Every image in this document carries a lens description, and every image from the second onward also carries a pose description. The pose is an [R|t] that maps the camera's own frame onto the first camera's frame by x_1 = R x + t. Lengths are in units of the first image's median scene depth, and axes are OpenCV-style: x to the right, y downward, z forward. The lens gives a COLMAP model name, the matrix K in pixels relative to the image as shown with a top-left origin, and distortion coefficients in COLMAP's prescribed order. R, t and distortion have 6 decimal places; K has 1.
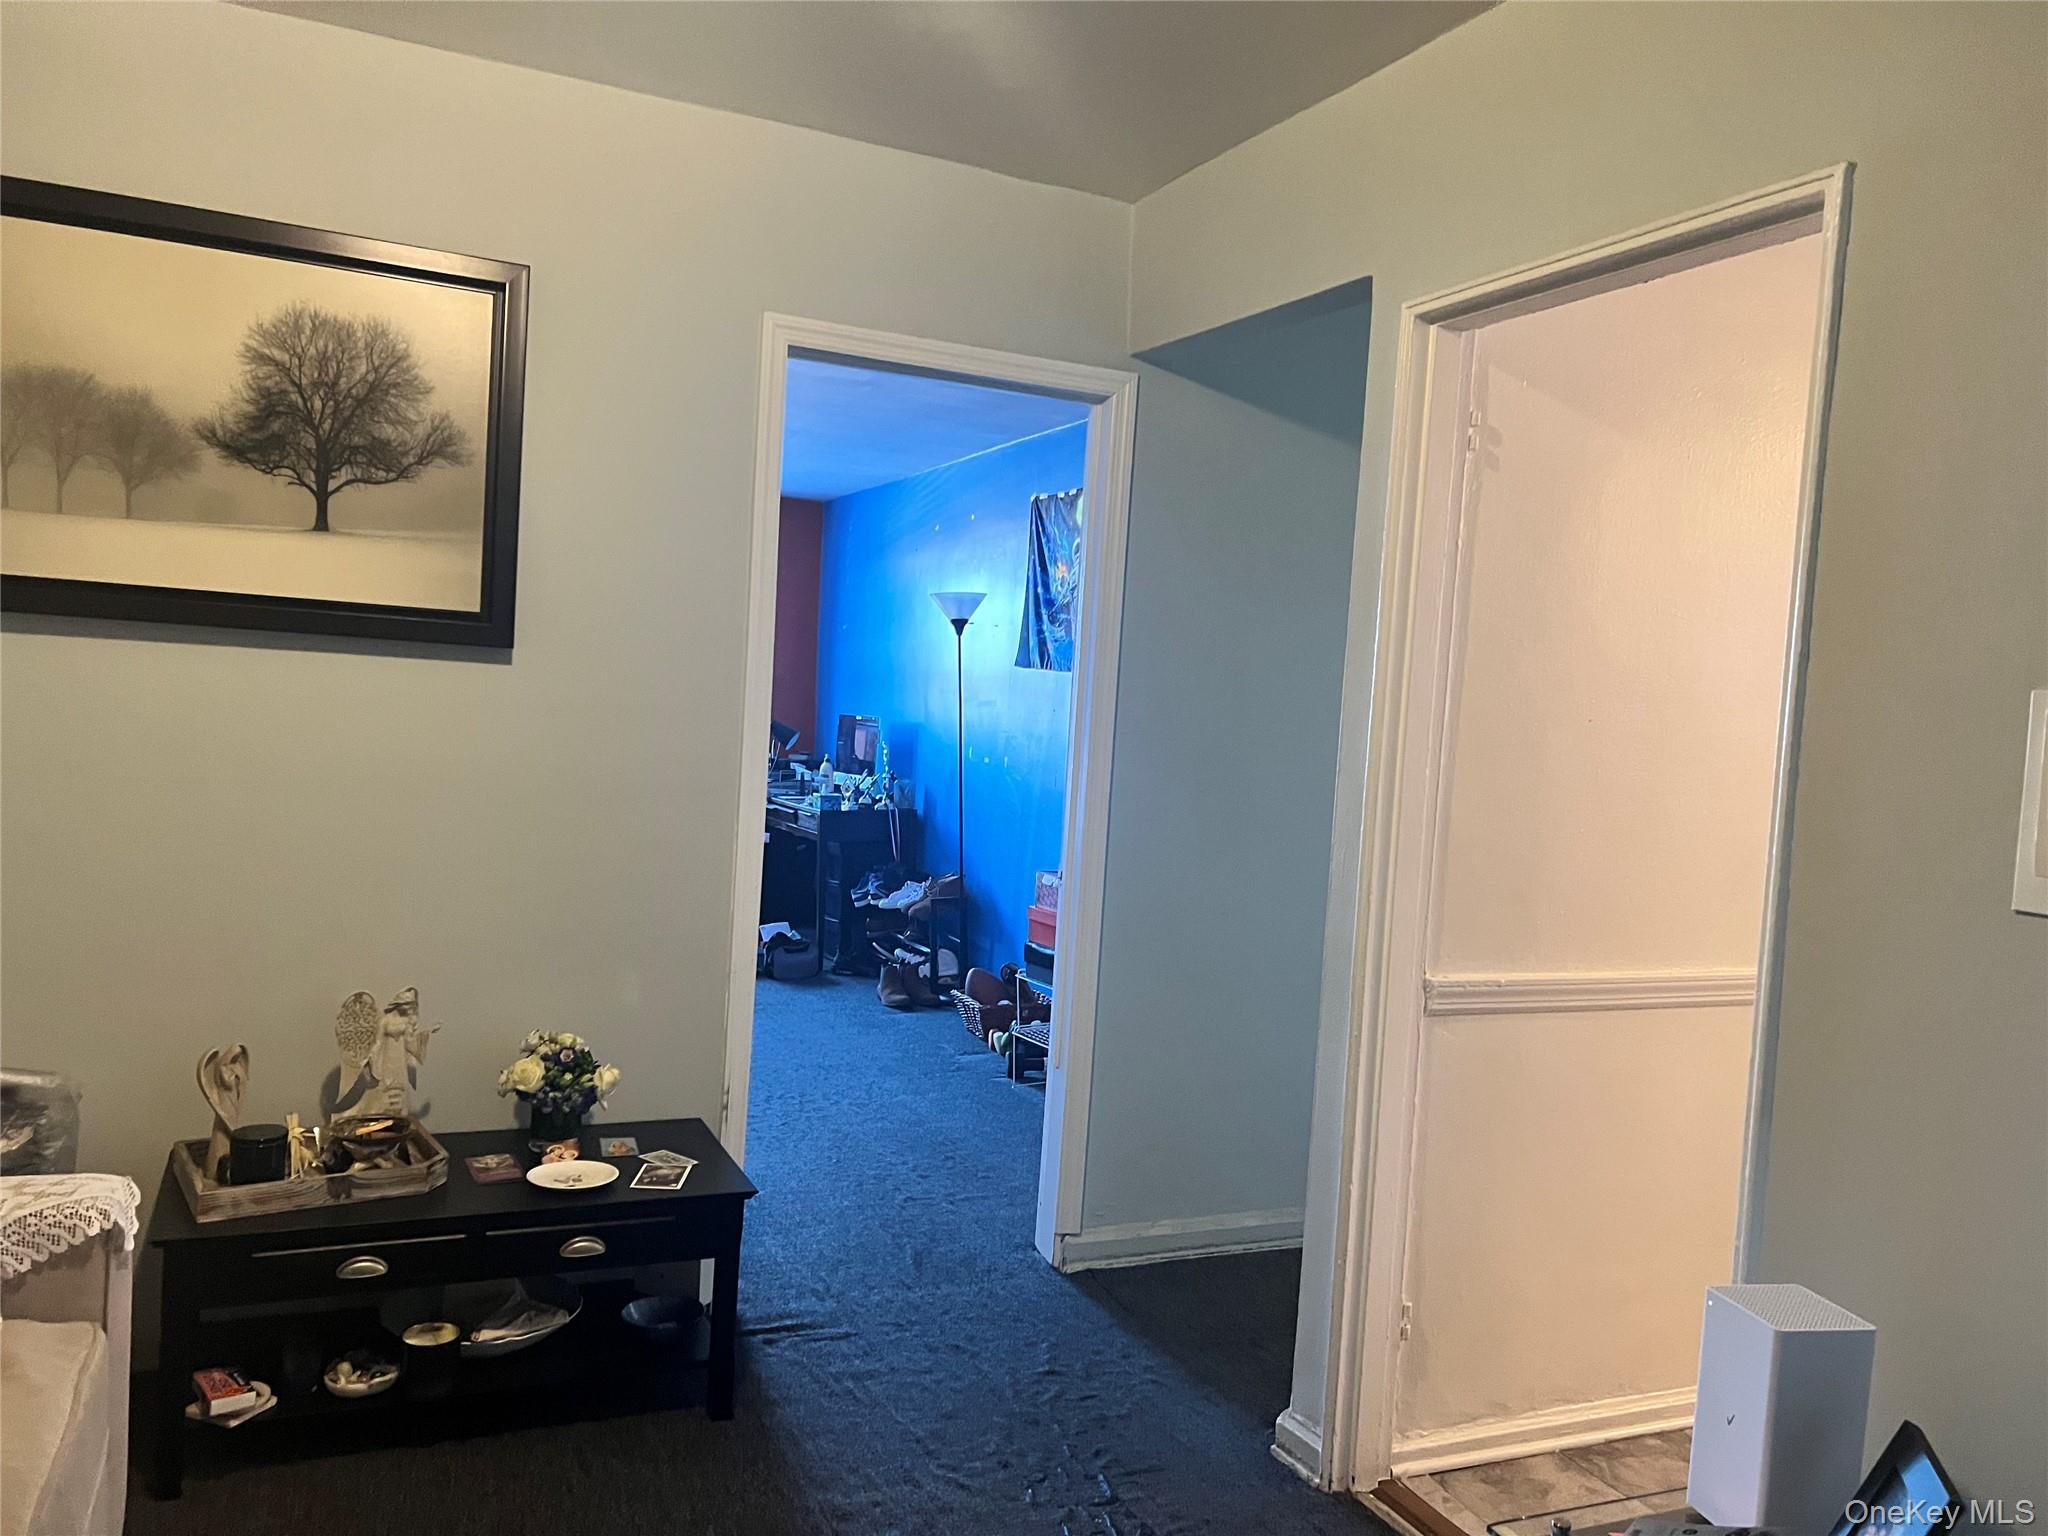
lens RADIAL K [[1554.6, 0, 1028.0], [0, 1554.6, 777.4], [0, 0, 1]] dist [0.088310, -0.099904]
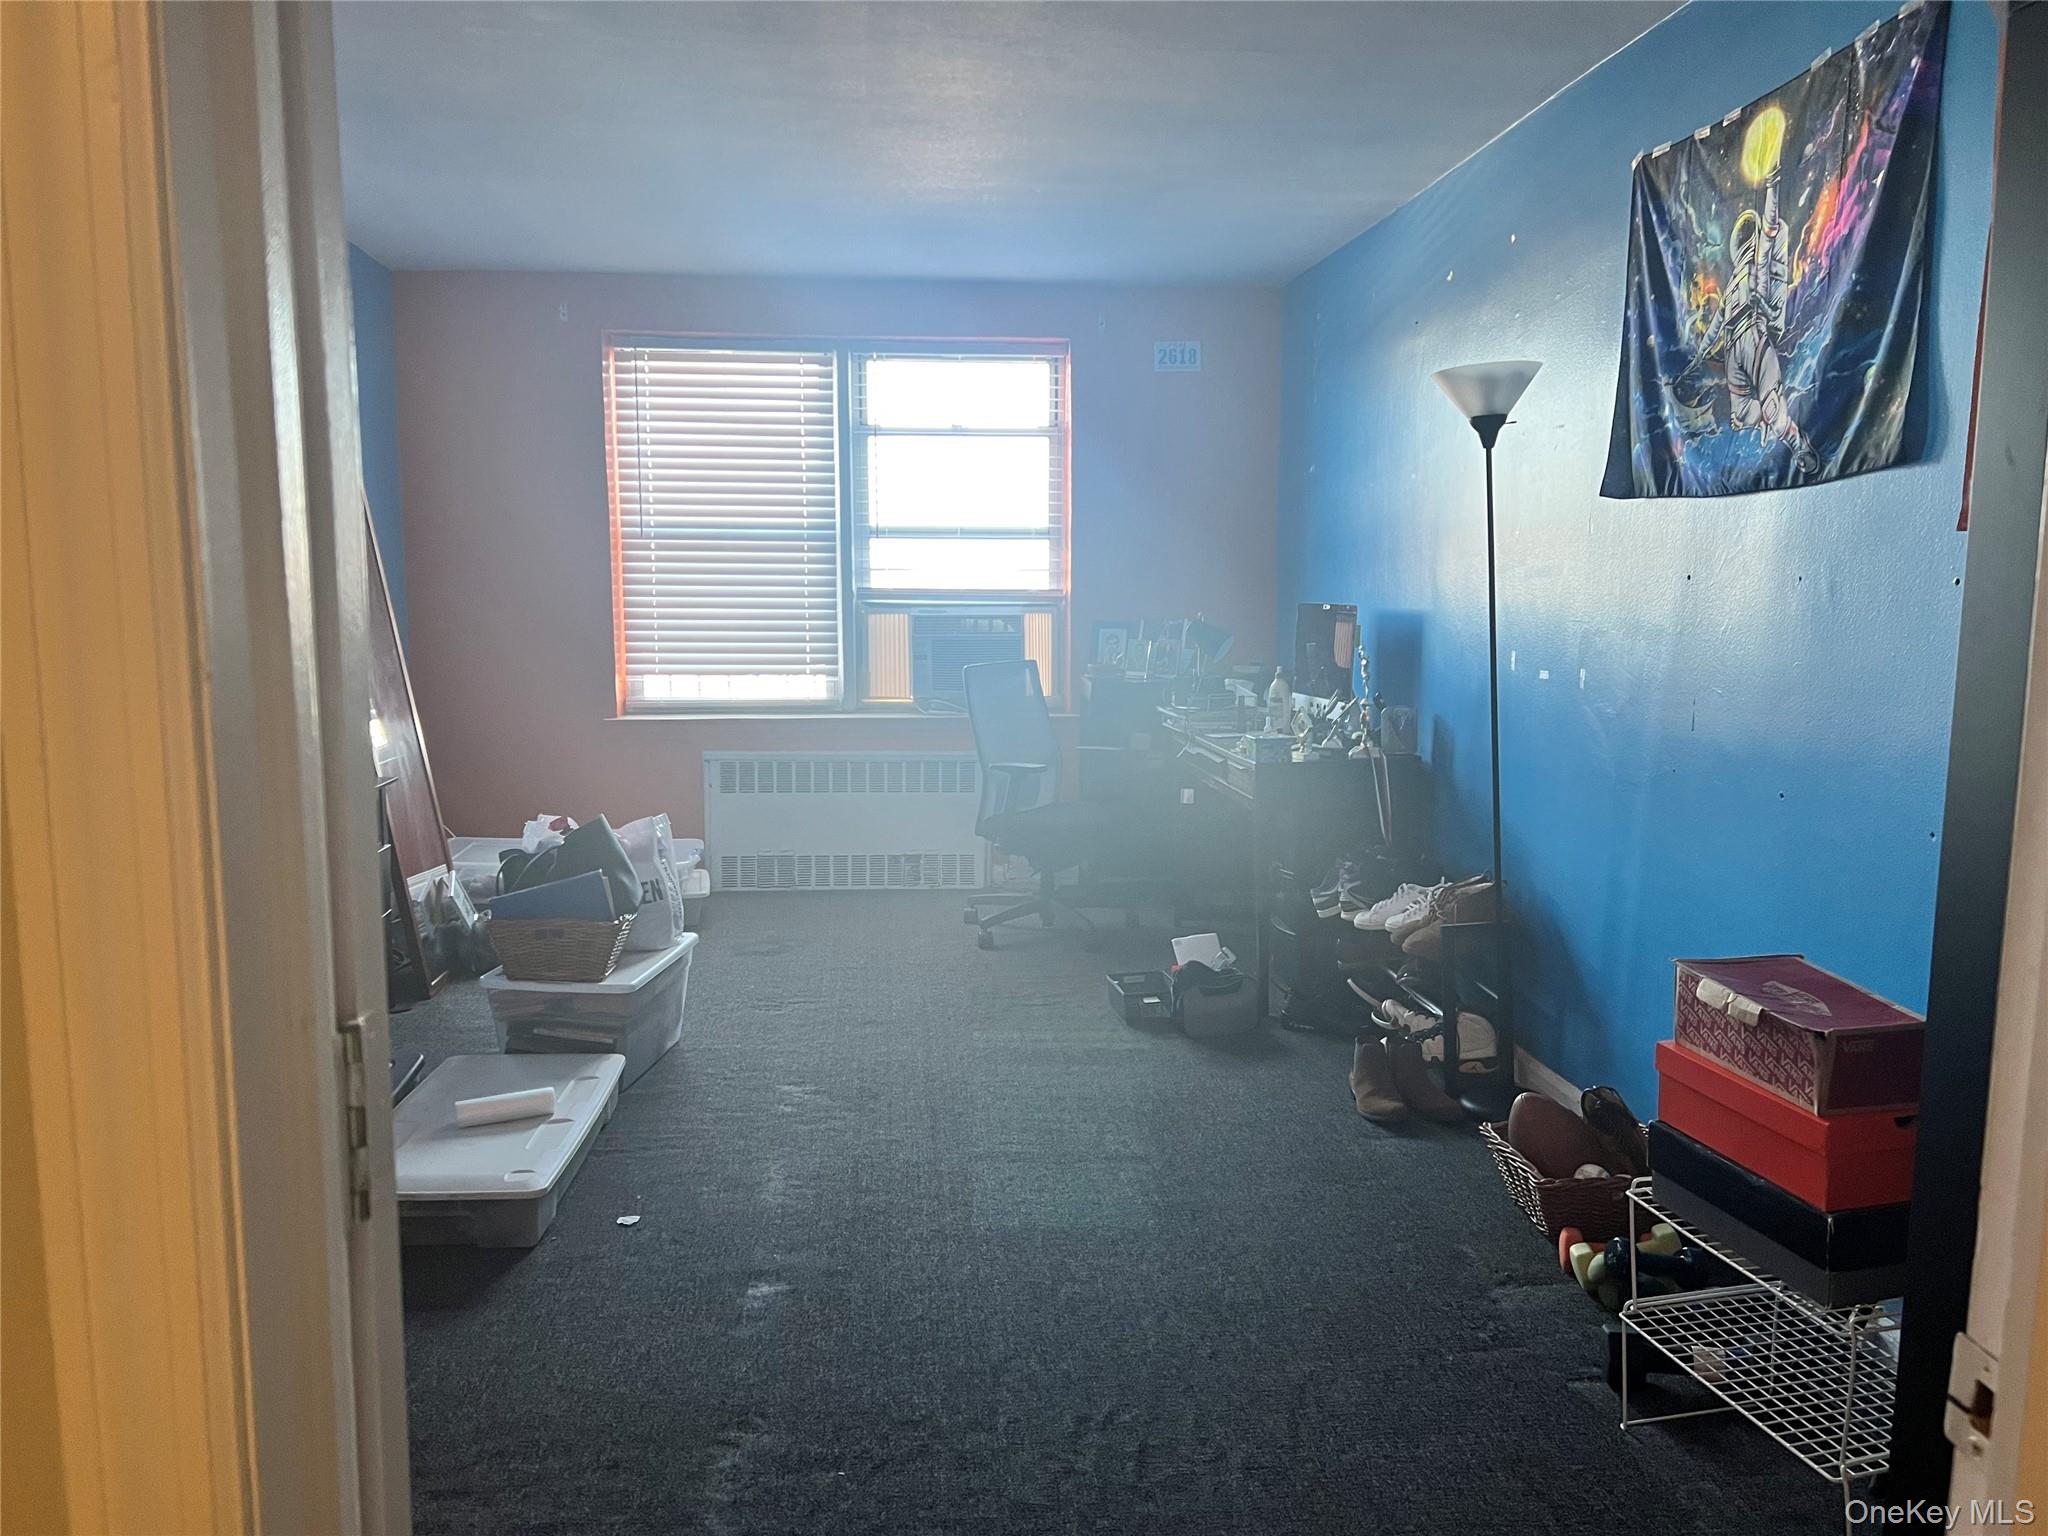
lens RADIAL K [[1501.0, 0, 1024.0], [0, 1501.0, 768.0], [0, 0, 1]] dist [0.012929, 0.003994]
pose [[0.939246, -0.010471, -0.343084, -0.017593], [0.034174, 0.997421, 0.063114, -0.018970], [0.341539, -0.071004, 0.937182, 0.449381]]
